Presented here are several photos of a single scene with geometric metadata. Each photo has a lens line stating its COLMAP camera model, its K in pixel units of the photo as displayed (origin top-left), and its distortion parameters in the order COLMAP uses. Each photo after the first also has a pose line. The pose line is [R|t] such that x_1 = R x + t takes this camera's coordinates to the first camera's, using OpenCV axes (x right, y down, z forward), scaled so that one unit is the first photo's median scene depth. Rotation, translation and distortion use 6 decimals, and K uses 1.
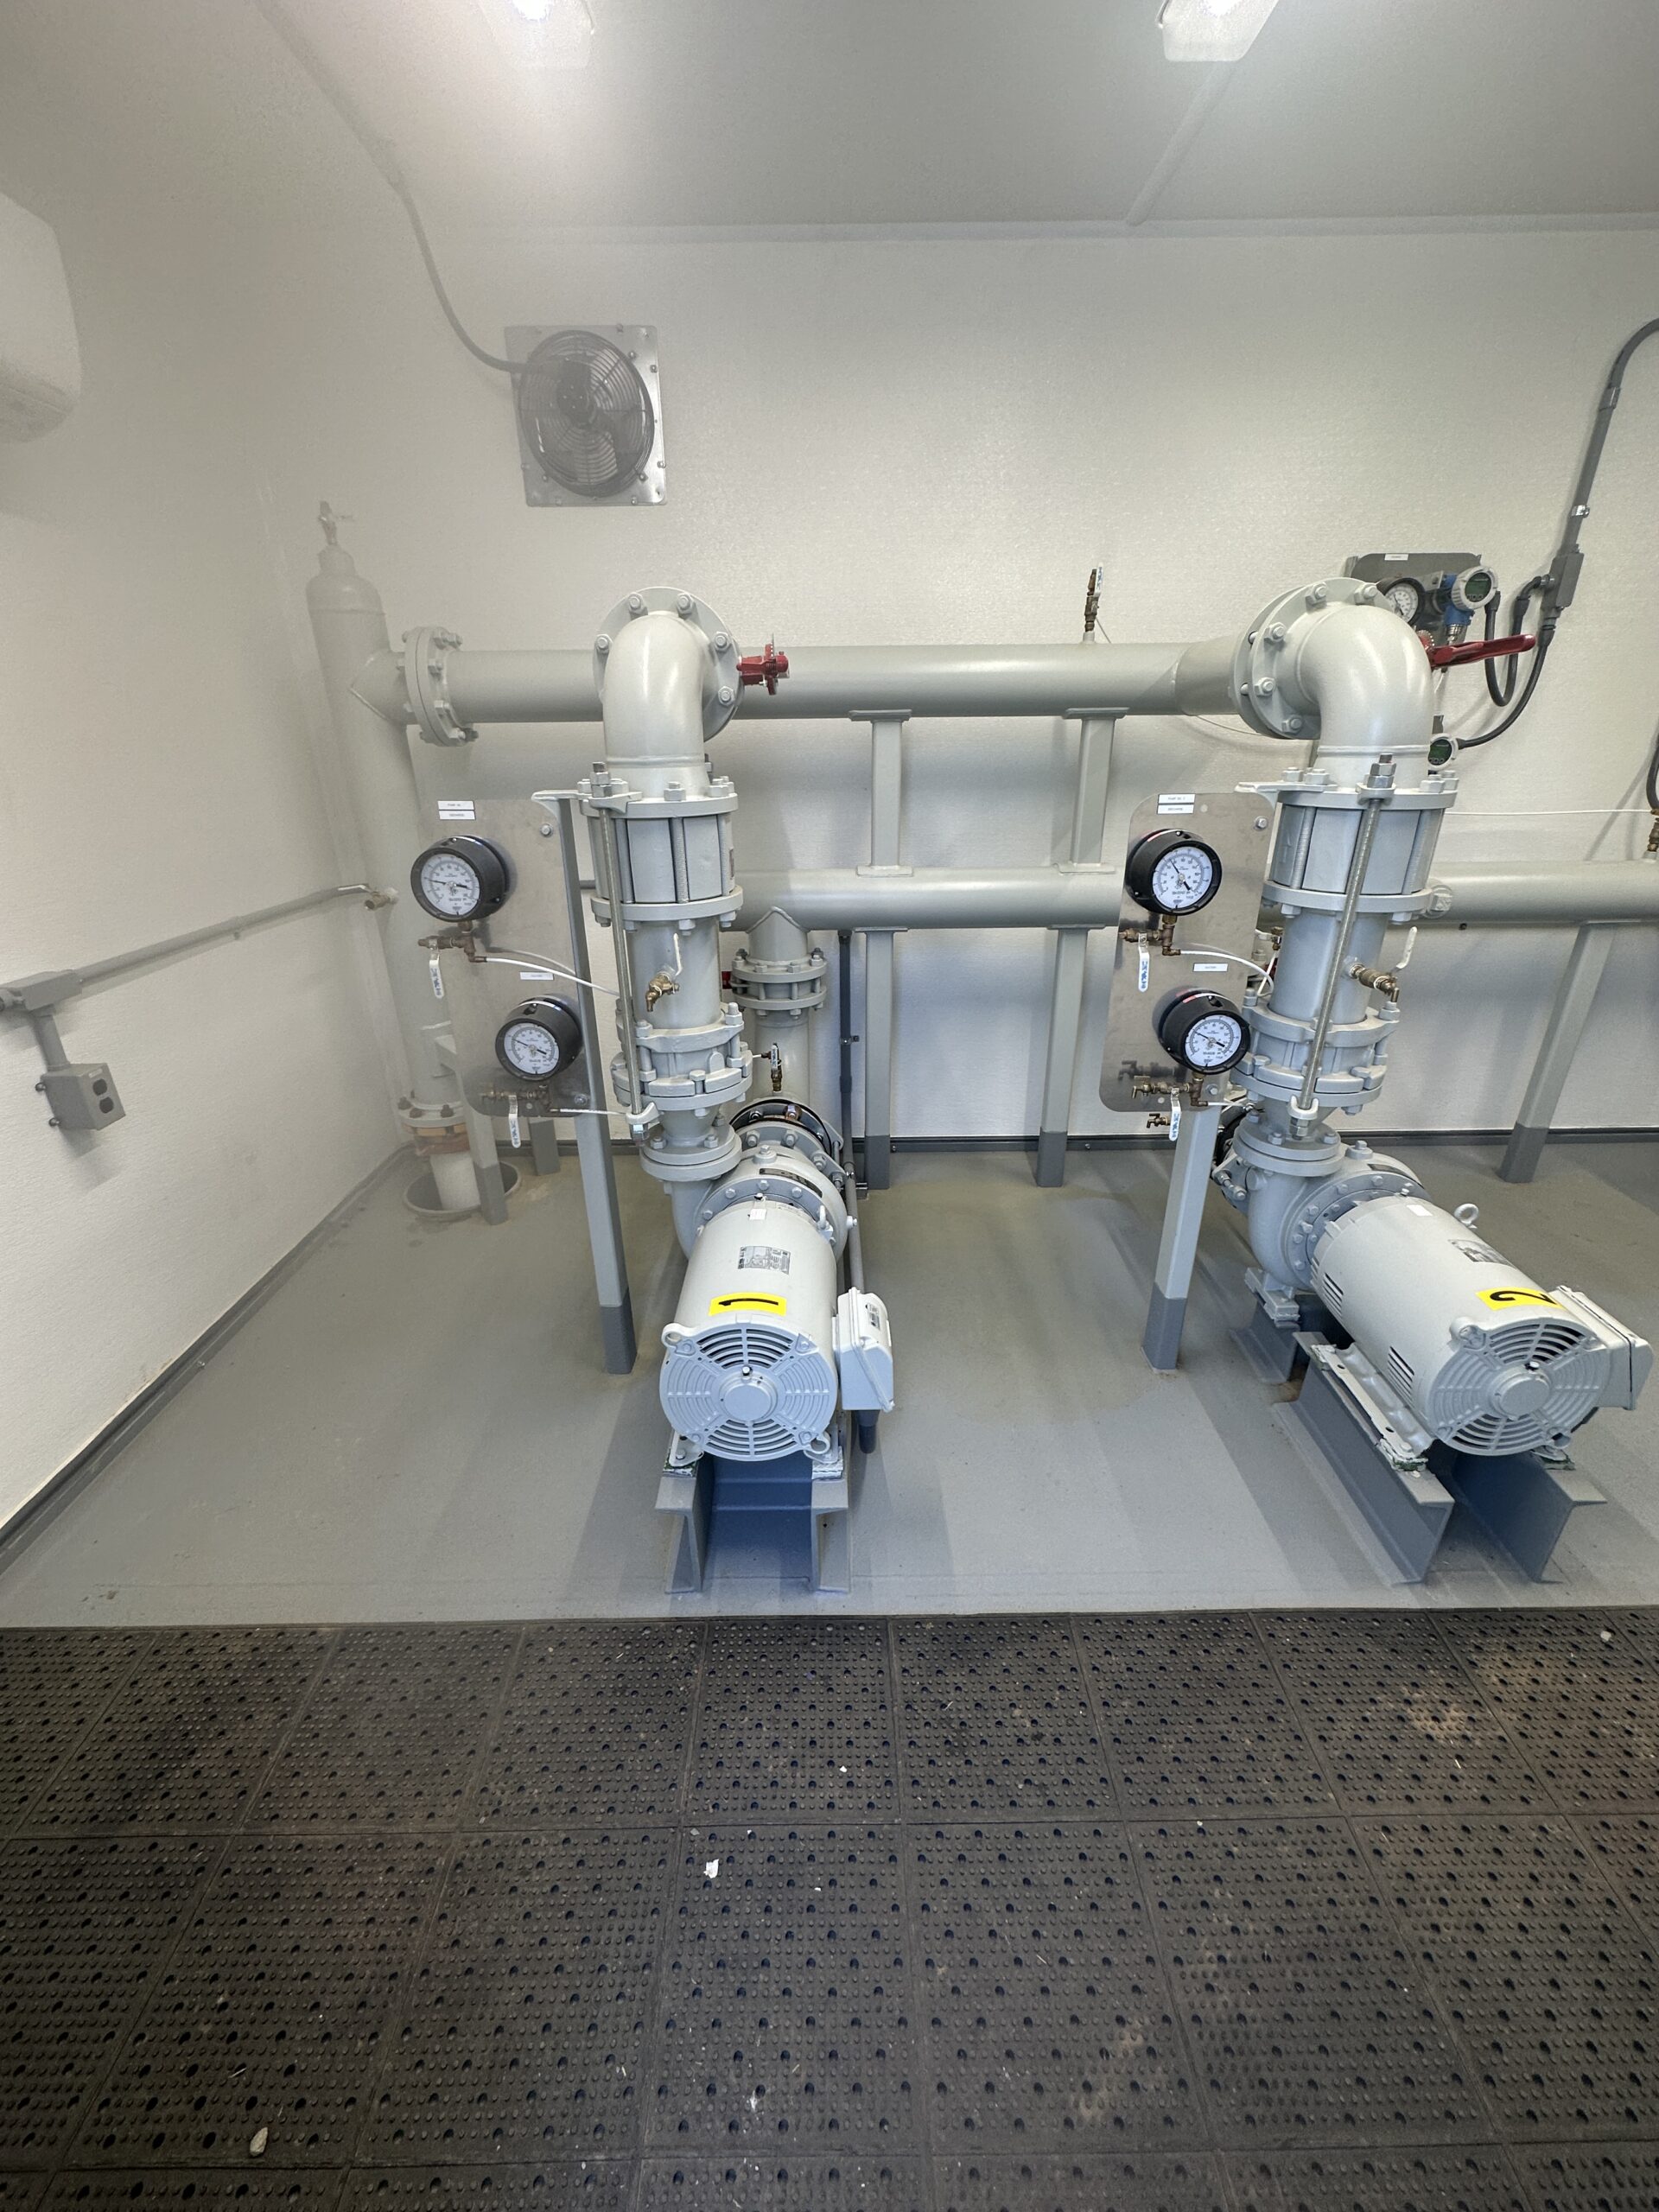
lens RADIAL K [[876.6, 0, 834.7], [0, 876.6, 1104.6], [0, 0, 1]] dist [-0.002902, 0.000314]
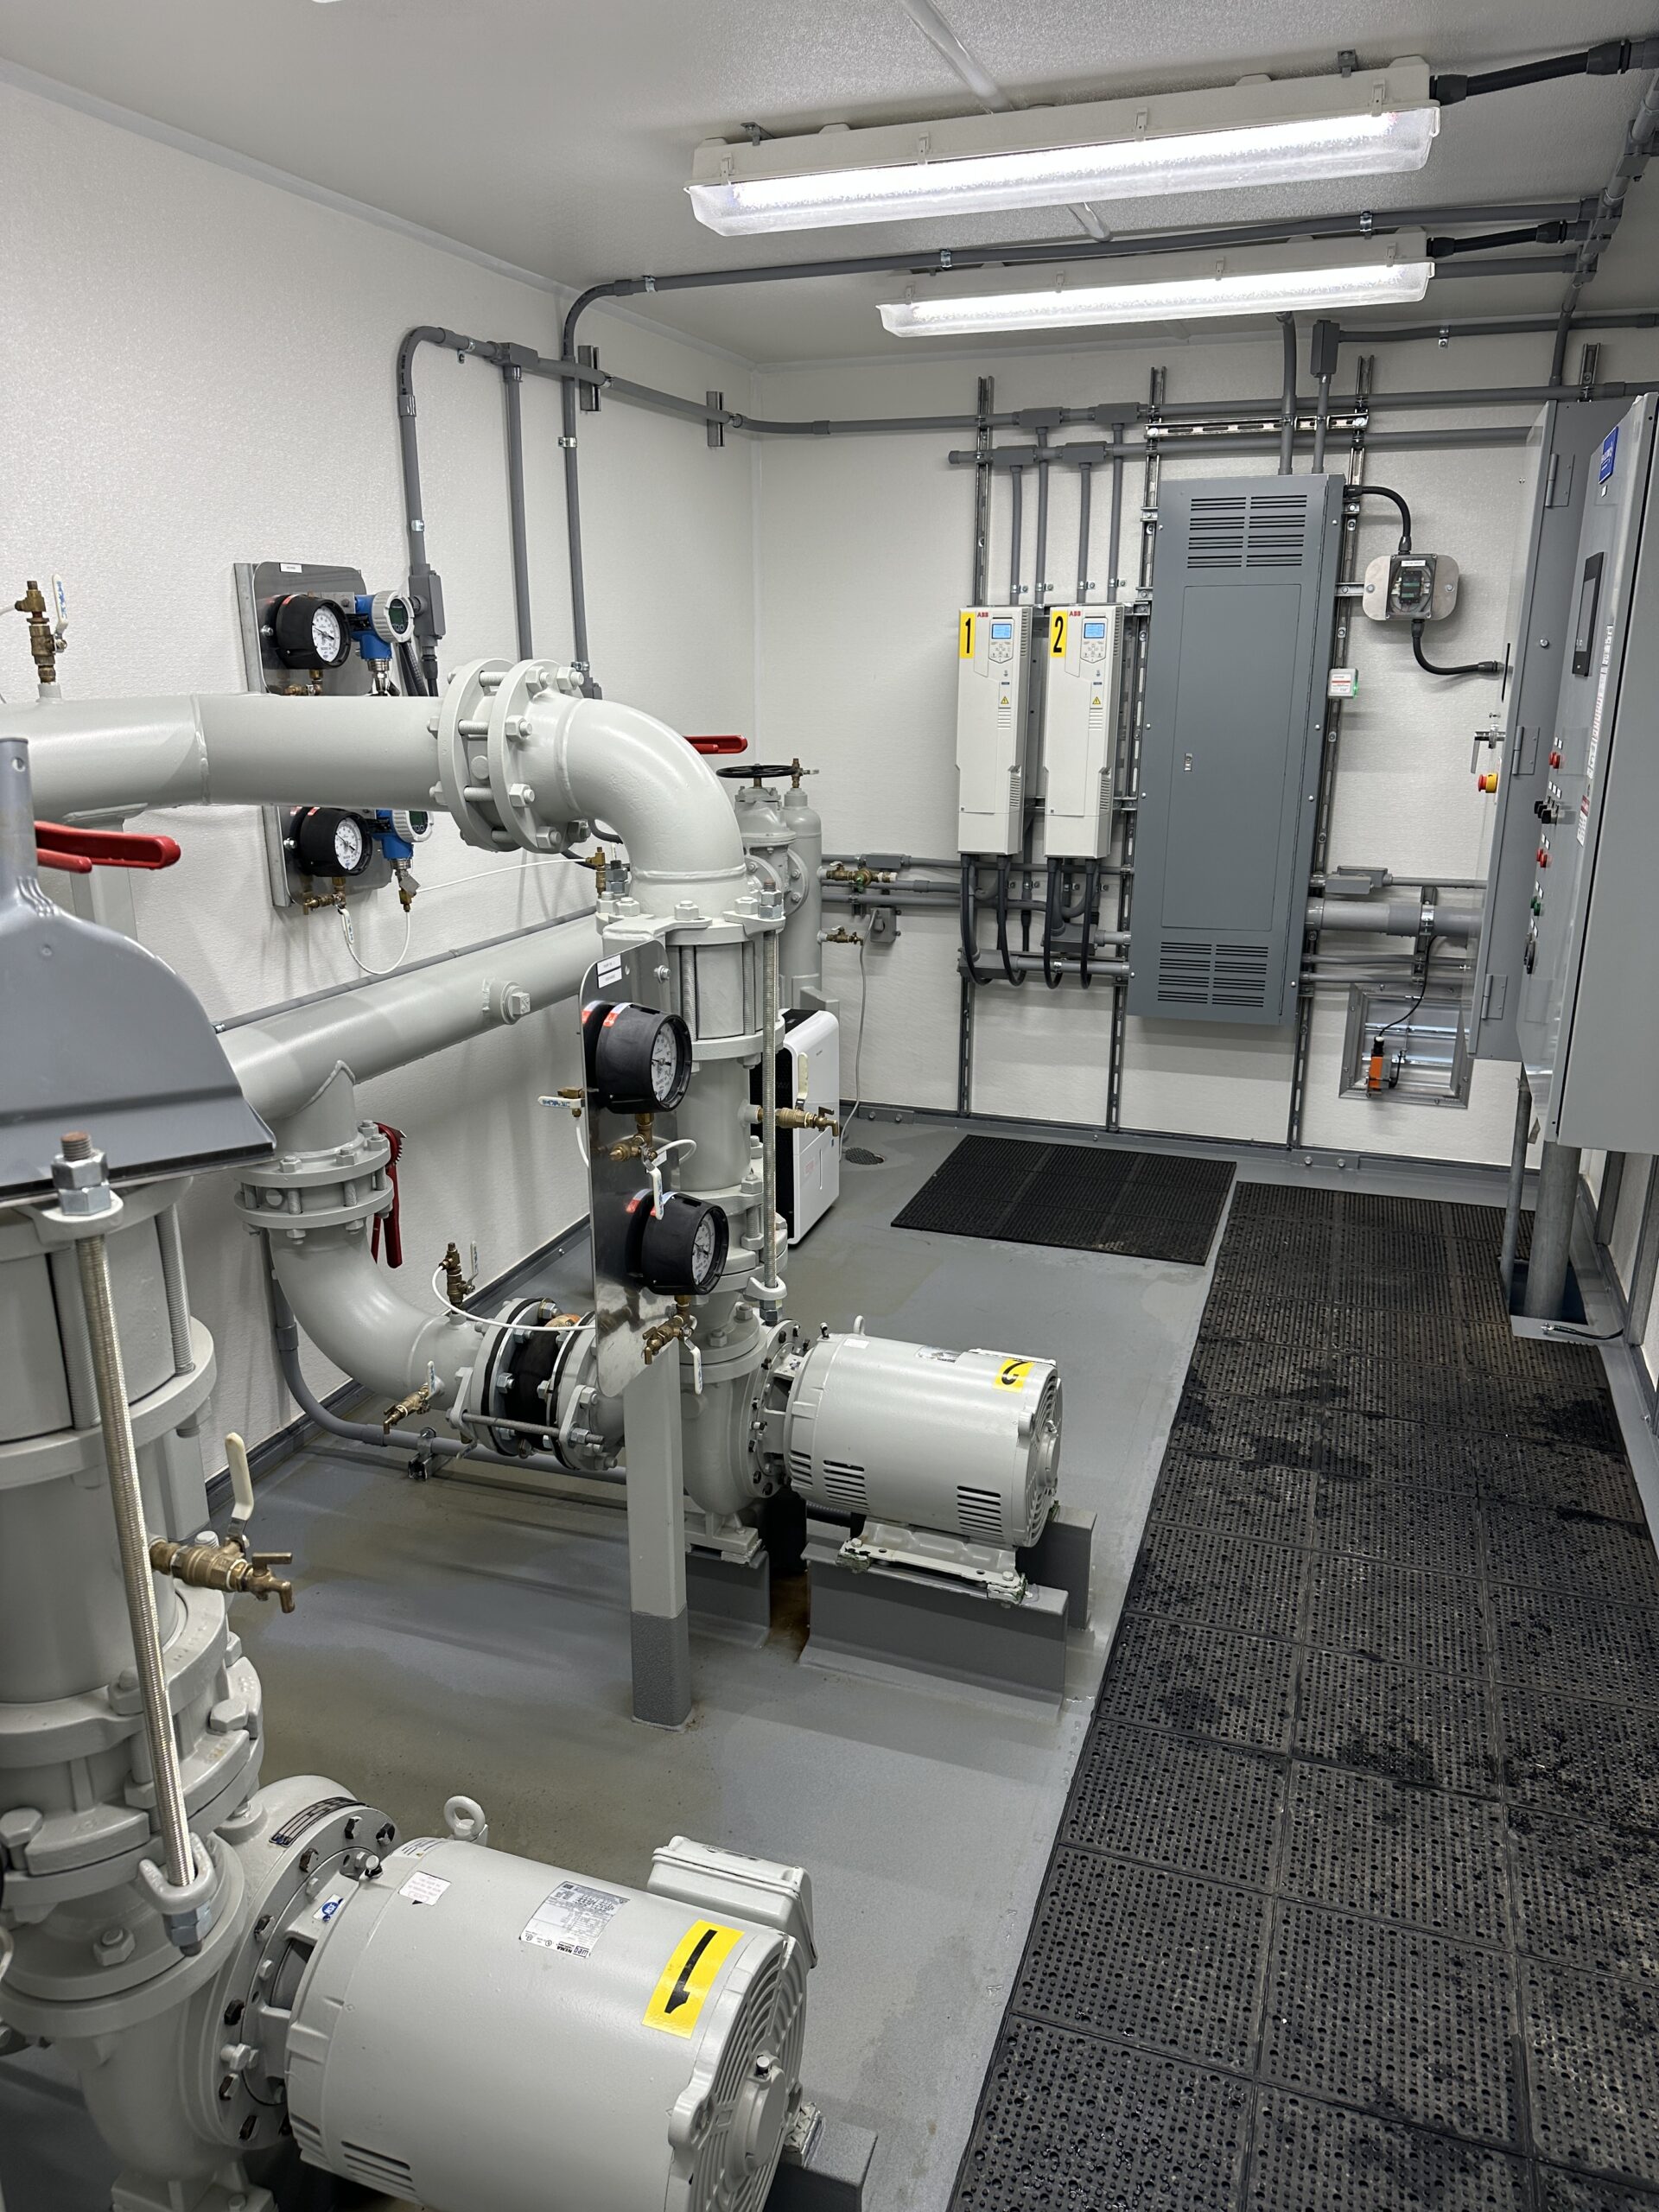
lens RADIAL K [[1570.5, 0, 834.5], [0, 1570.5, 1104.3], [0, 0, 1]] dist [0.076417, -0.079677]
pose [[0.330411, -0.257812, 0.907944, -0.701646], [0.373009, 0.919328, 0.125302, -0.303309], [-0.867002, 0.297270, 0.399922, 0.308690]]
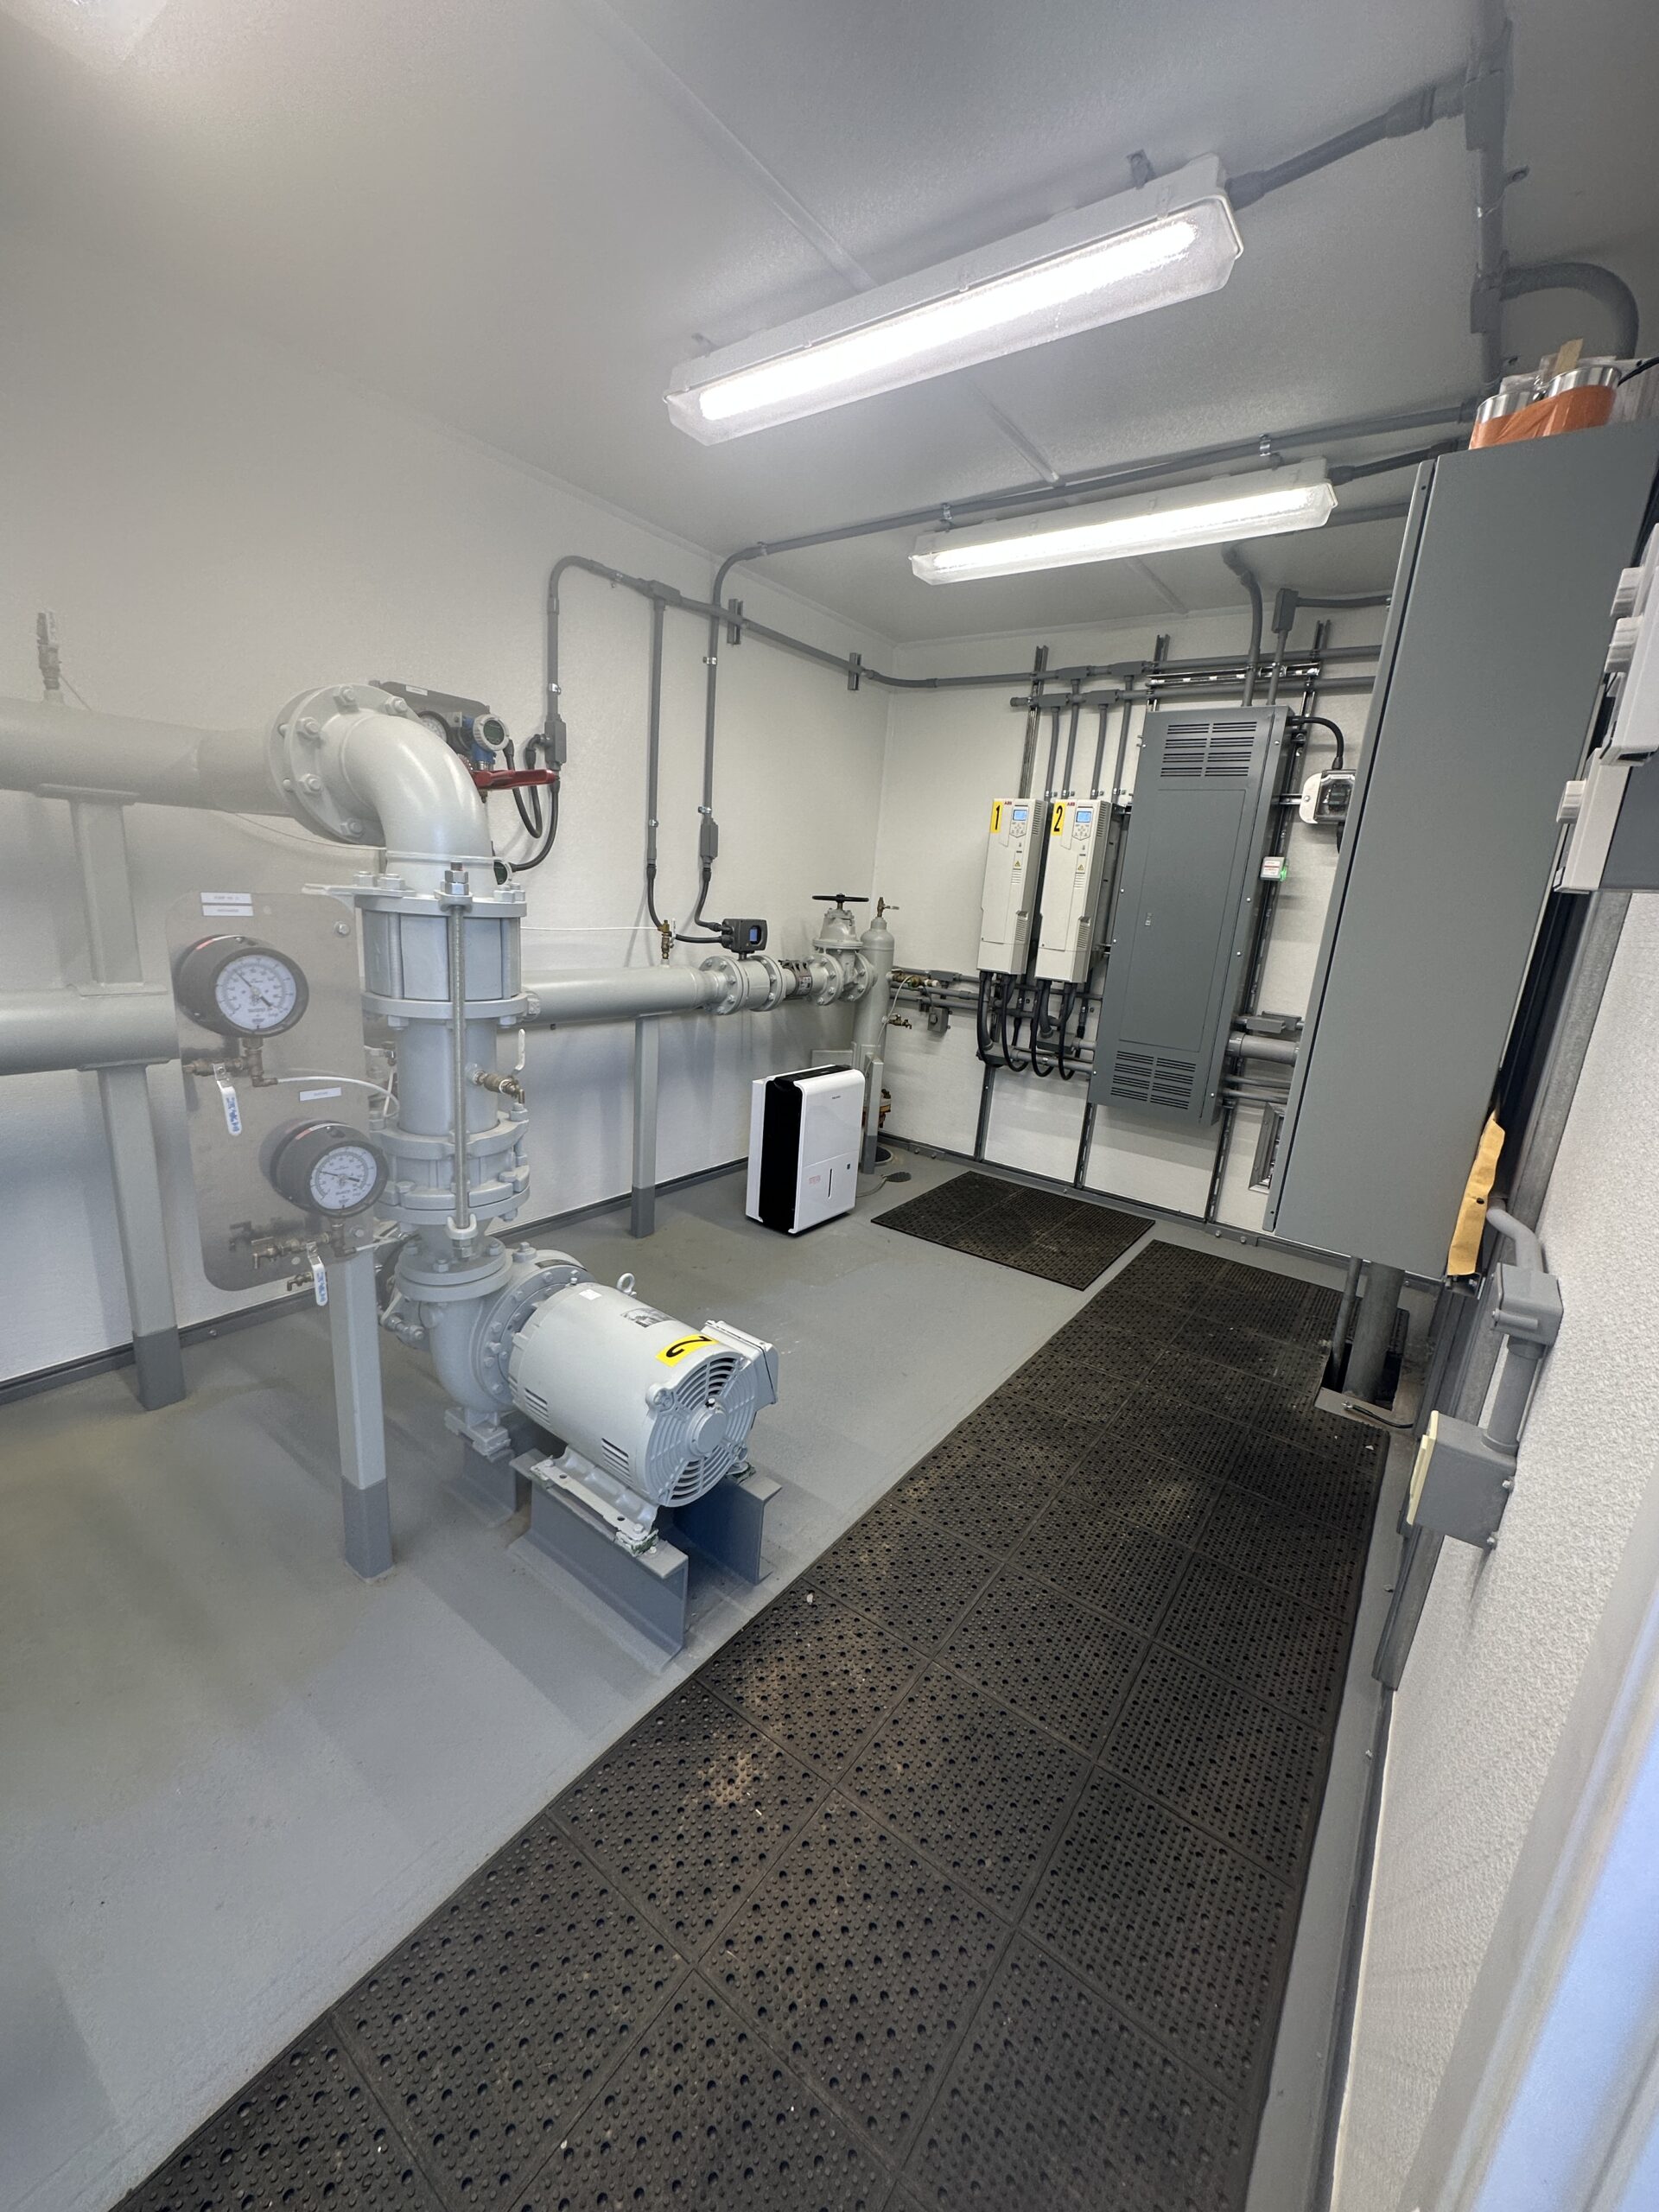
lens RADIAL K [[876.6, 0, 834.7], [0, 876.6, 1104.6], [0, 0, 1]] dist [-0.002902, 0.000314]
pose [[0.592719, -0.142898, 0.792632, 0.048920], [0.243249, 0.969938, -0.007035, -0.018833], [-0.767799, 0.196976, 0.609660, 0.099791]]
